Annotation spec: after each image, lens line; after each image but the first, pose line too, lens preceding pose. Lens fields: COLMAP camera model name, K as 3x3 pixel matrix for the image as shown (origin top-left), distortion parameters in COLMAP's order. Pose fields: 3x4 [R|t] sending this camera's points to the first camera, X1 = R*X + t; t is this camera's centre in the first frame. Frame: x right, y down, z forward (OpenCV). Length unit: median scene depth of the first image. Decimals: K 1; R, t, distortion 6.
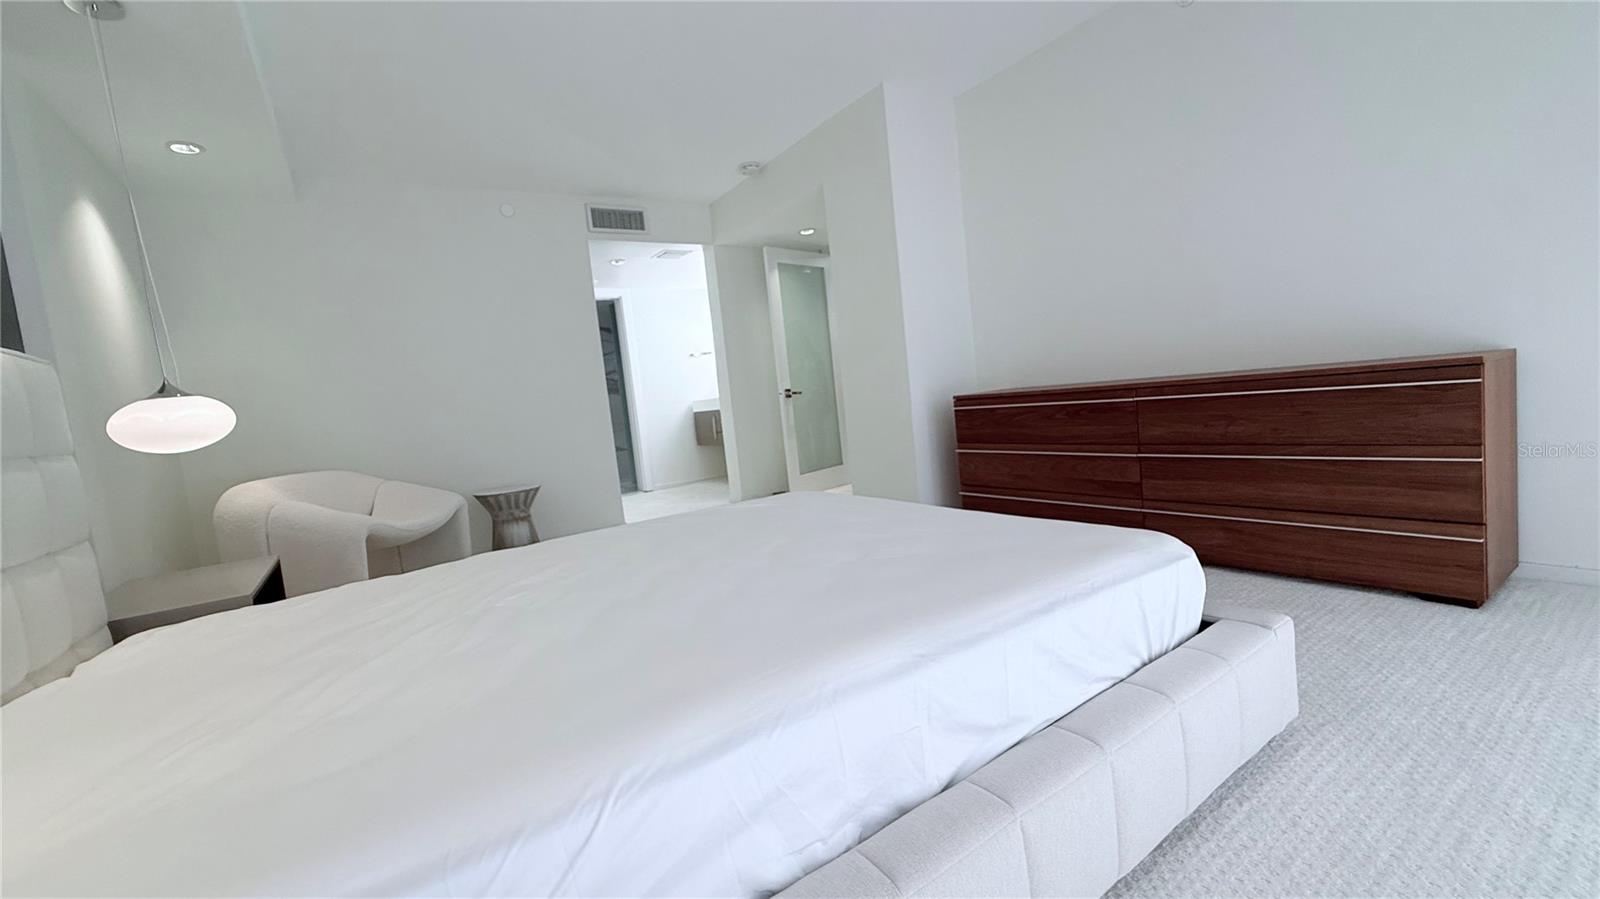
lens RADIAL K [[638.0, 0, 798.1], [0, 638.0, 442.7], [0, 0, 1]] dist [0.001229, -0.000491]
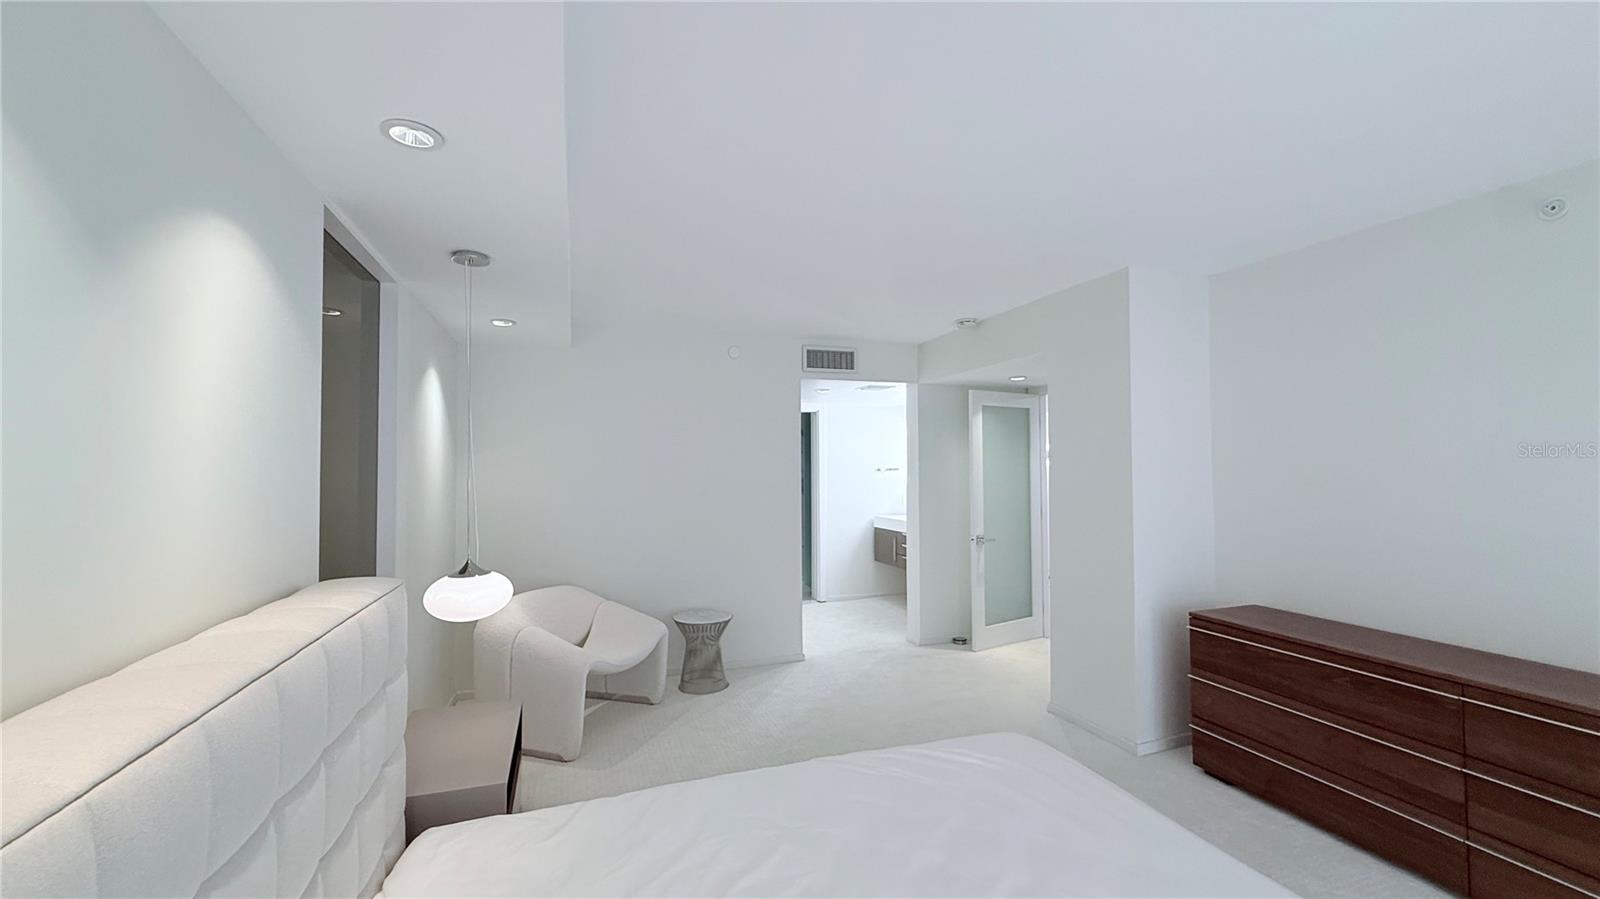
lens RADIAL K [[638.0, 0, 795.8], [0, 638.0, 446.6], [0, 0, 1]] dist [0.001229, -0.000491]
pose [[0.960035, 0.092408, -0.264184, -0.045959], [-0.117405, 0.989822, -0.080420, -0.115361], [0.254064, 0.108223, 0.961114, -0.004179]]
